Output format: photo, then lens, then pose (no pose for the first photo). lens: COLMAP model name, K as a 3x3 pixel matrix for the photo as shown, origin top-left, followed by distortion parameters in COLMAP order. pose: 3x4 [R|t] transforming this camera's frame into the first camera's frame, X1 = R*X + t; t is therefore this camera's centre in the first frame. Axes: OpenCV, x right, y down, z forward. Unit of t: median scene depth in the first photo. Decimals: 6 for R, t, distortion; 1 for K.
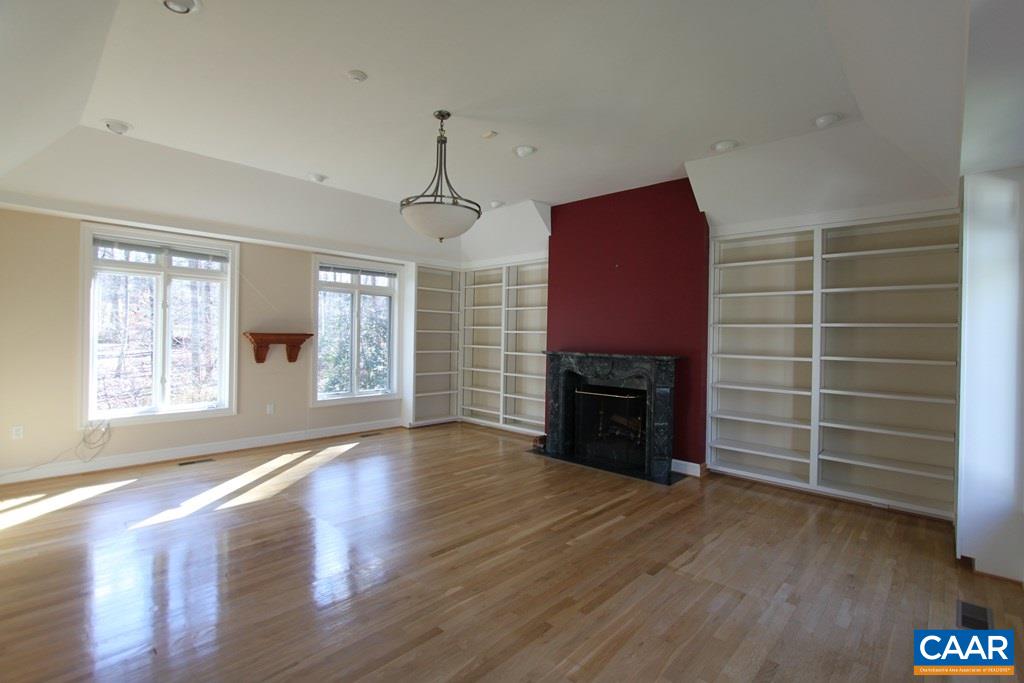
lens RADIAL K [[471.4, 0, 516.2], [0, 471.4, 339.7], [0, 0, 1]] dist [-0.016417, -0.000014]
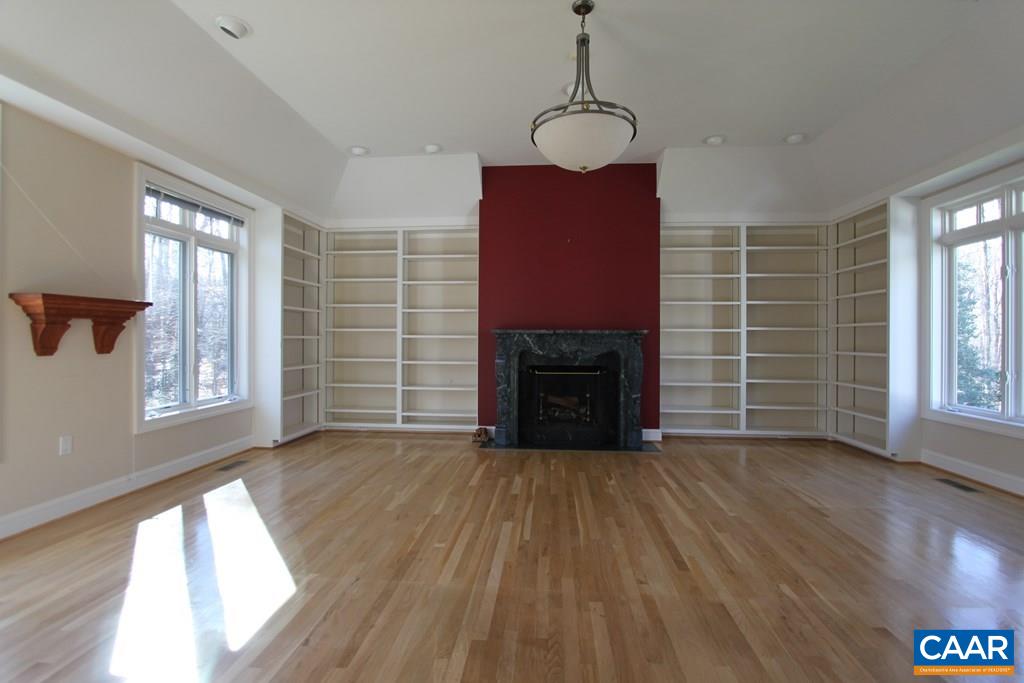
lens RADIAL K [[471.4, 0, 511.0], [0, 471.4, 340.7], [0, 0, 1]] dist [-0.016417, -0.000014]
pose [[0.782958, -0.018368, 0.621803, -0.447069], [0.014799, 0.999831, 0.010900, 0.033846], [-0.621899, 0.000668, 0.783098, 0.289086]]
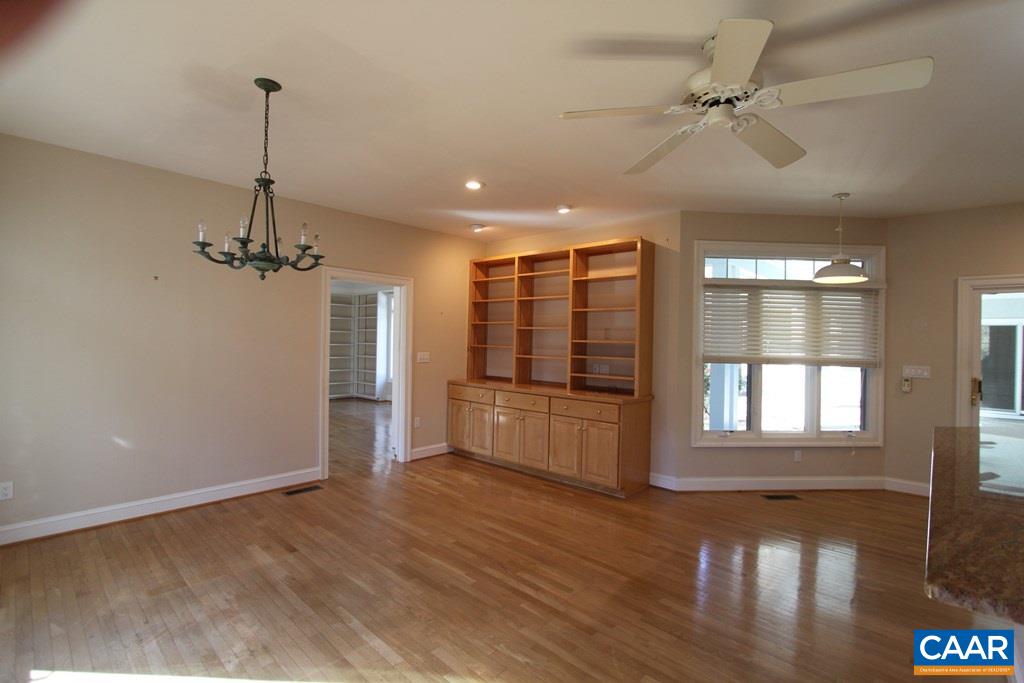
lens RADIAL K [[471.4, 0, 506.6], [0, 471.4, 341.9], [0, 0, 1]] dist [-0.016417, -0.000014]
pose [[-0.003371, -0.015611, 0.999872, -1.304266], [-0.011973, 0.999807, 0.015570, -0.018073], [-0.999923, -0.011919, -0.003557, 0.009871]]
